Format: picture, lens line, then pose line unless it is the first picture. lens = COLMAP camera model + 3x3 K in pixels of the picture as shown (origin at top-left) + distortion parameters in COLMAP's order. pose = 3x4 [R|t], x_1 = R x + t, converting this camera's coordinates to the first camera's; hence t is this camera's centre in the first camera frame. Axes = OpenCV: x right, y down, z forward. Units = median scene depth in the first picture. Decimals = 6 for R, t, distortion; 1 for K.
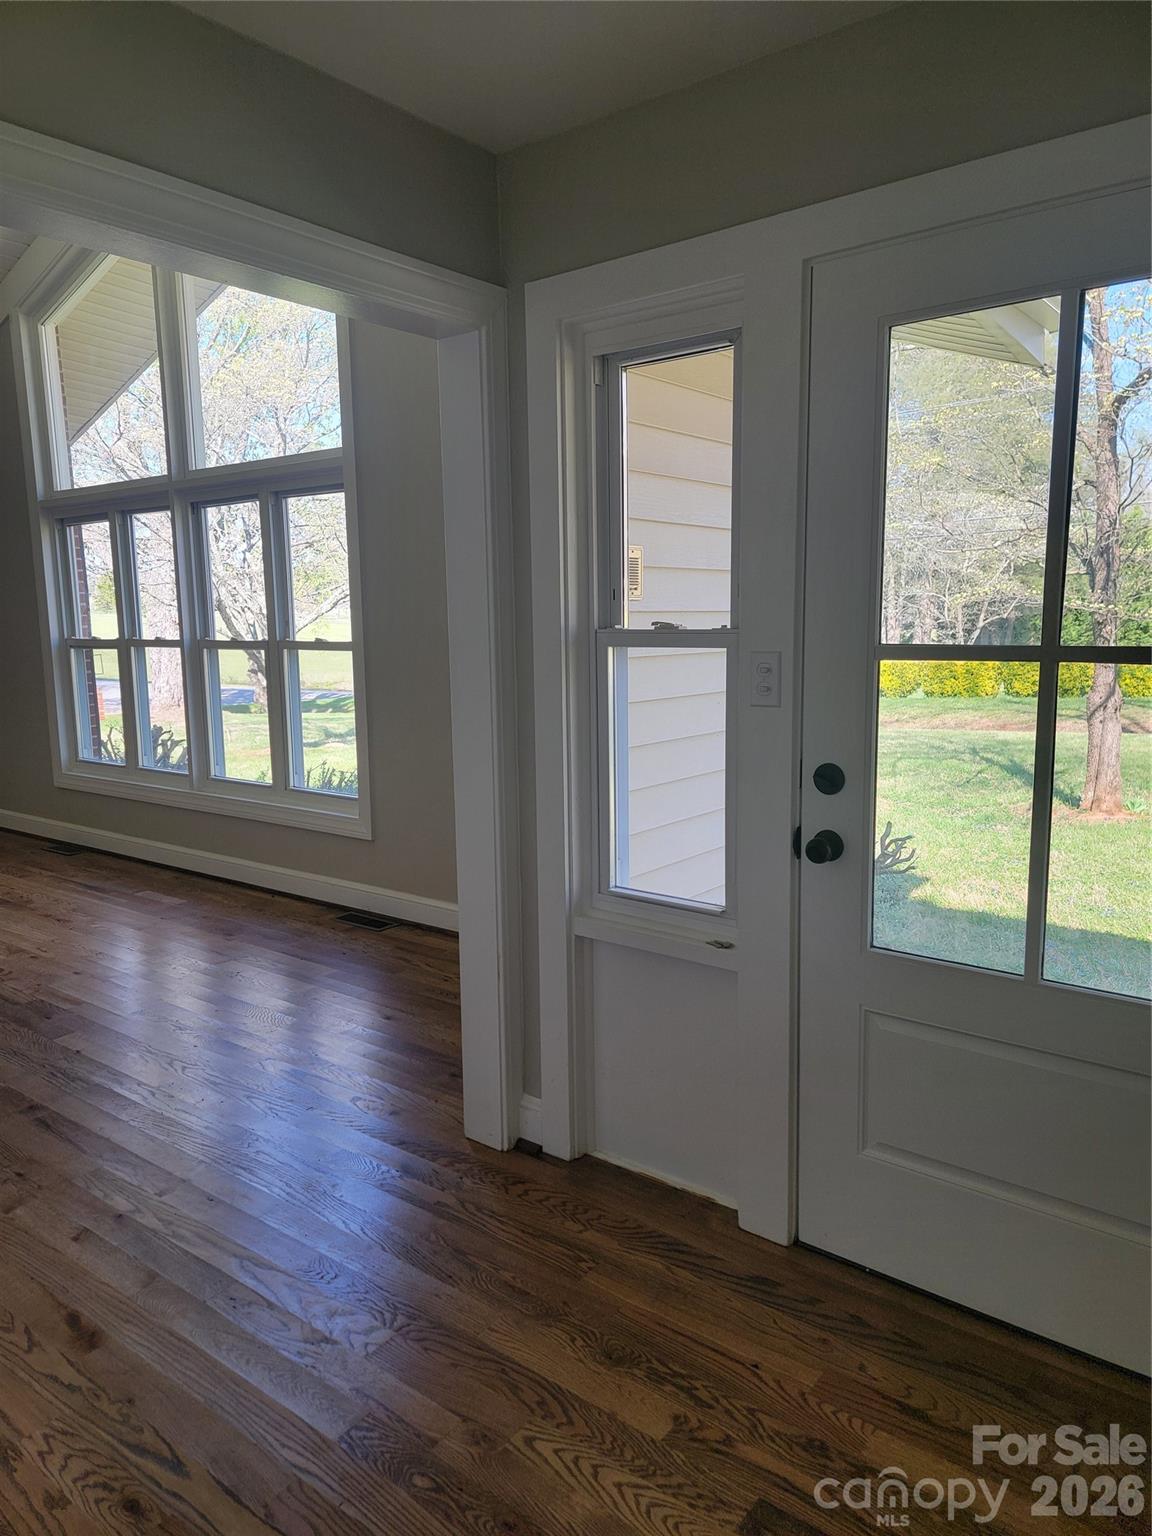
lens RADIAL K [[1065.6, 0, 585.7], [0, 1065.6, 780.3], [0, 0, 1]] dist [0.095196, -0.075684]
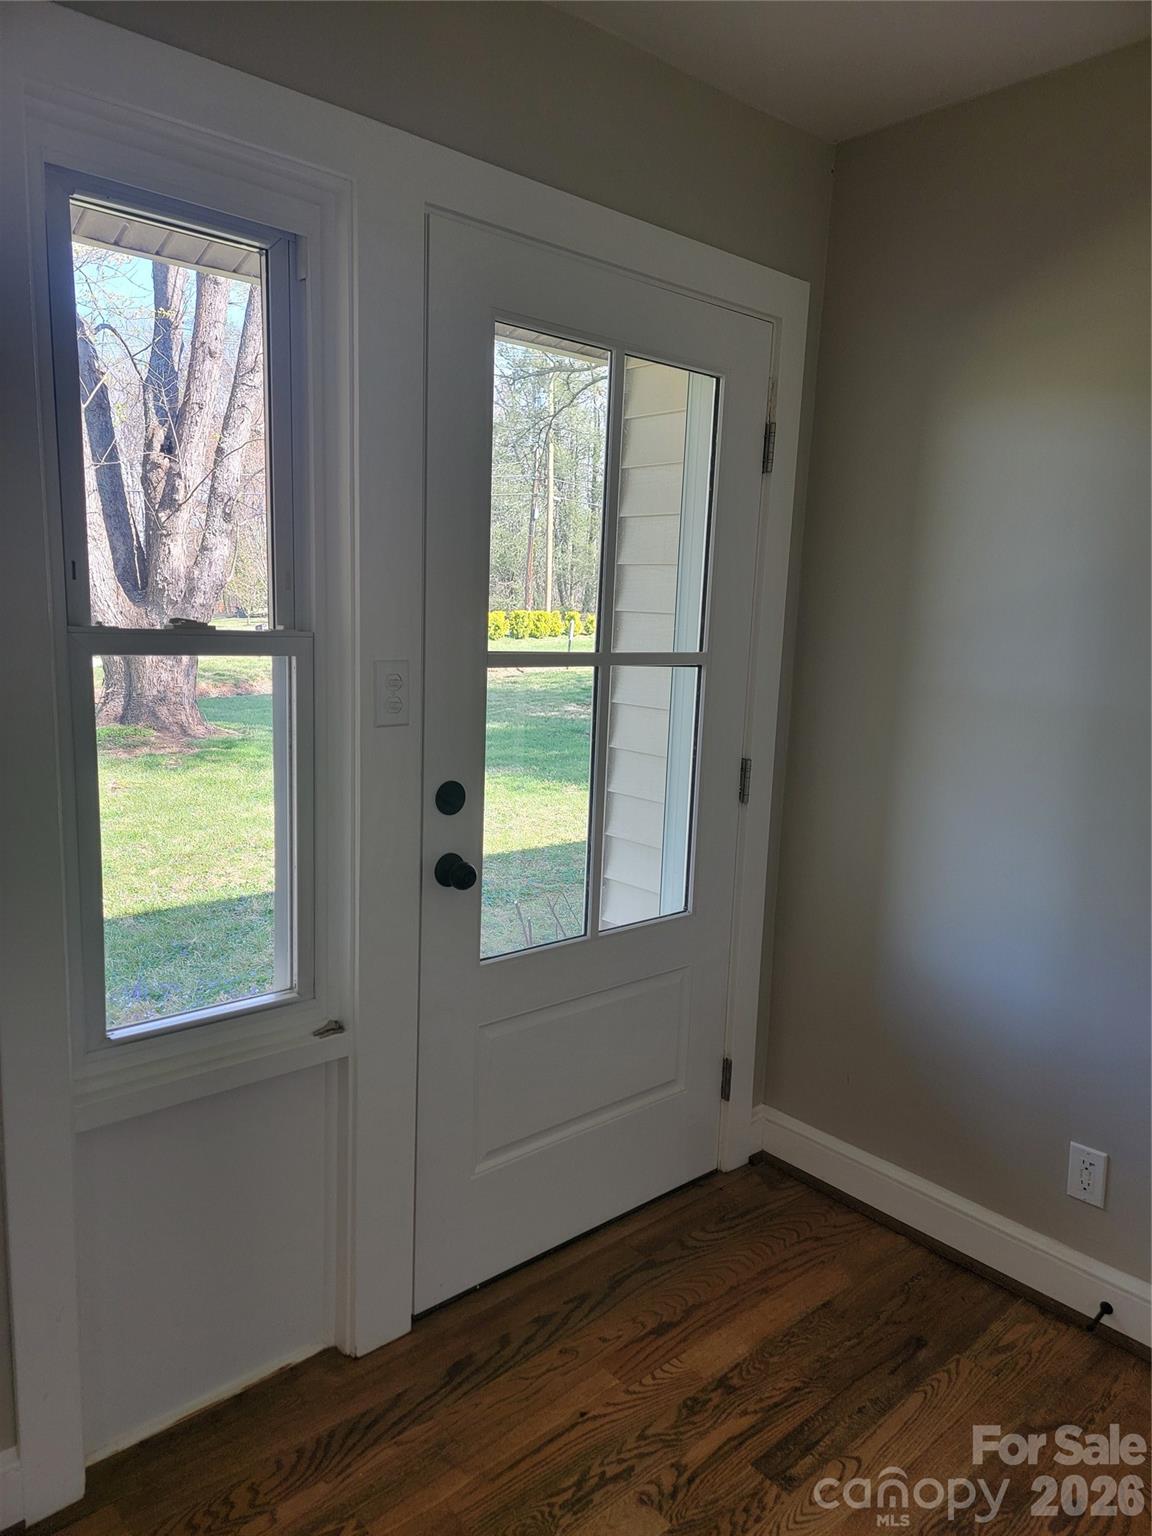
lens RADIAL K [[1058.3, 0, 555.1], [0, 1058.3, 791.8], [0, 0, 1]] dist [0.099997, -0.074728]
pose [[0.187535, -0.143466, 0.971724, -0.360933], [0.118570, 0.985349, 0.122594, -0.060357], [-0.975075, 0.092226, 0.201798, 0.410149]]
